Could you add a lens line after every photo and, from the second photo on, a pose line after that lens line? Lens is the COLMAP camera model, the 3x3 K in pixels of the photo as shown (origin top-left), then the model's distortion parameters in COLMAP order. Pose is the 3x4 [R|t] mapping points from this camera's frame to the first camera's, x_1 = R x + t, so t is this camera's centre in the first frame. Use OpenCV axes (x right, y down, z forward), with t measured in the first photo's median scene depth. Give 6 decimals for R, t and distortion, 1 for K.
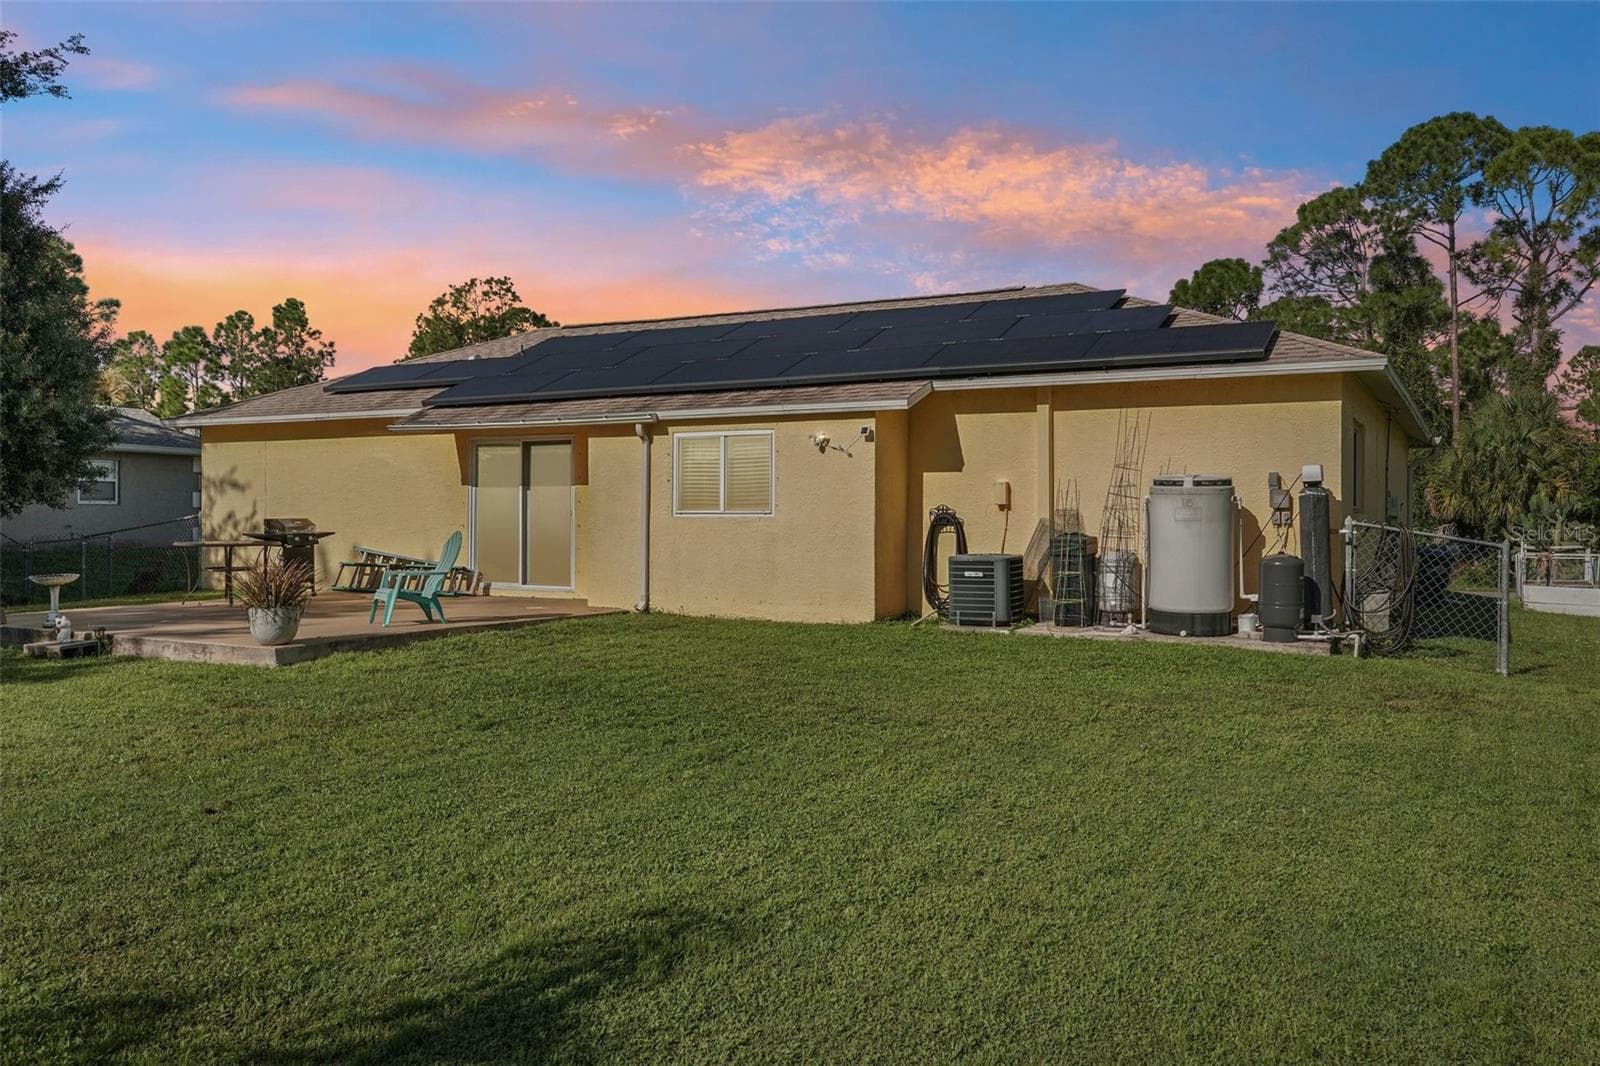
lens RADIAL K [[1197.5, 0, 798.5], [0, 1197.5, 502.7], [0, 0, 1]] dist [0.051673, -0.000518]
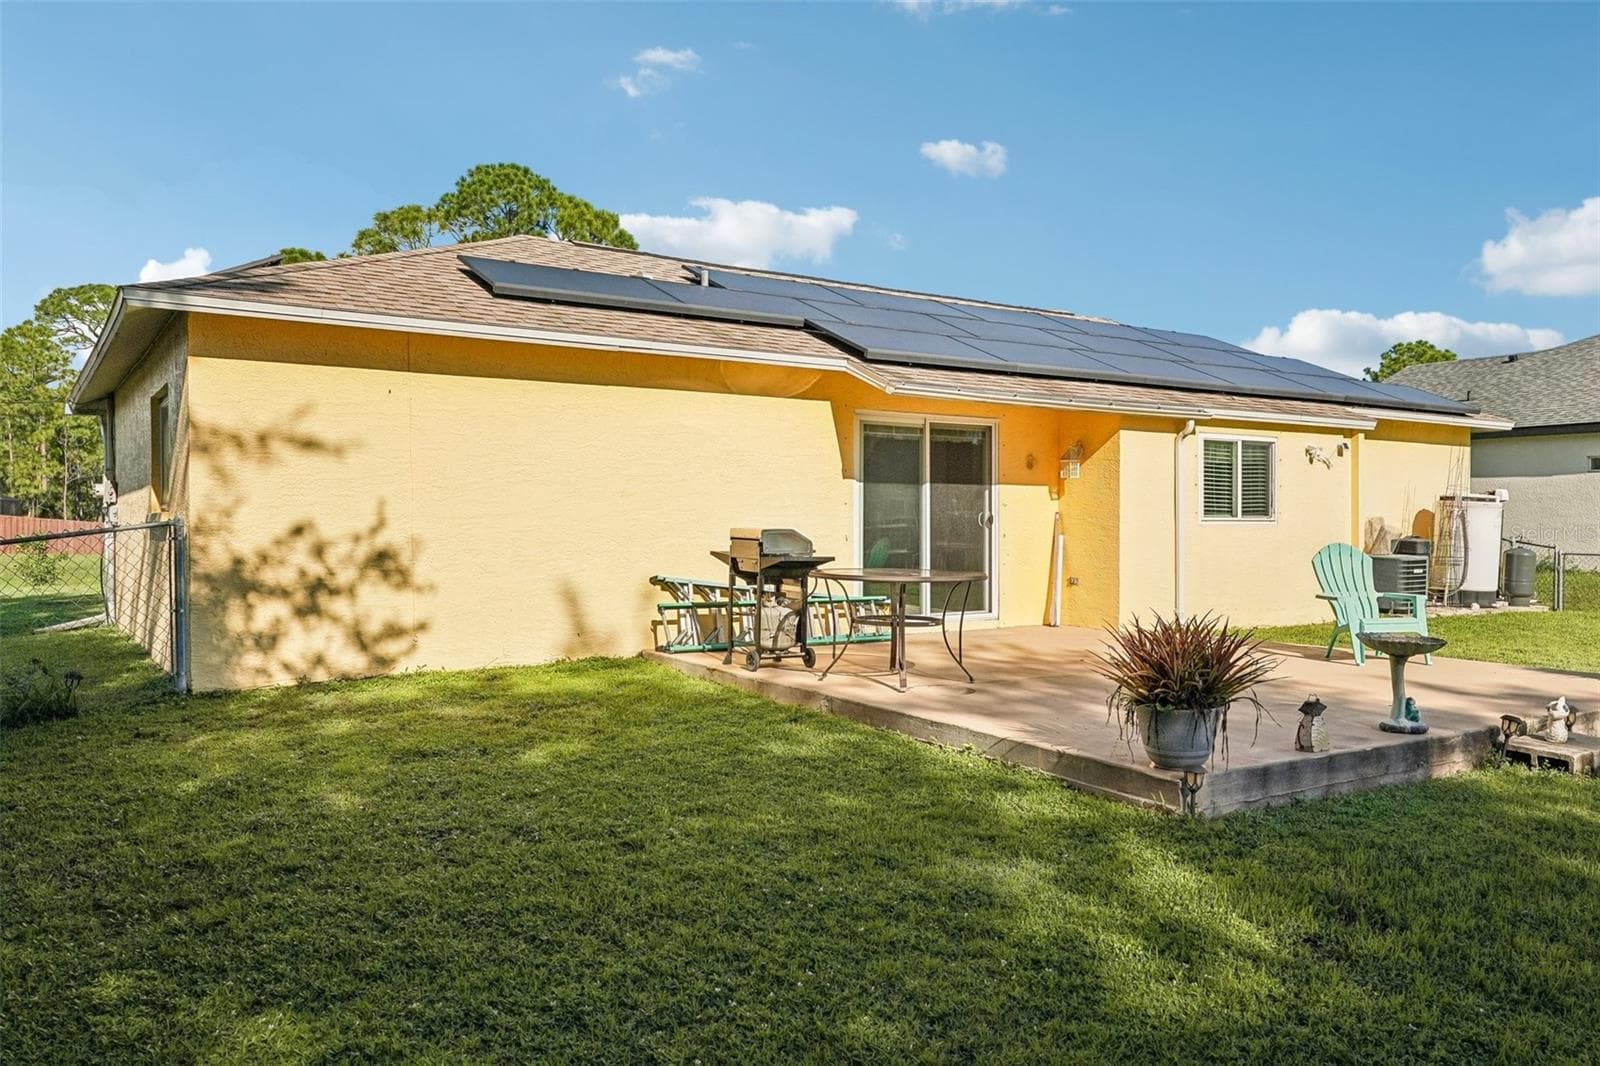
lens RADIAL K [[1196.8, 0, 800.0], [0, 1196.8, 533.0], [0, 0, 1]] dist [0.046556, -0.007657]
pose [[0.470896, -0.008587, 0.882147, -1.104804], [-0.007151, 0.999883, 0.013550, 0.008218], [-0.882160, -0.012689, 0.470780, 0.876832]]
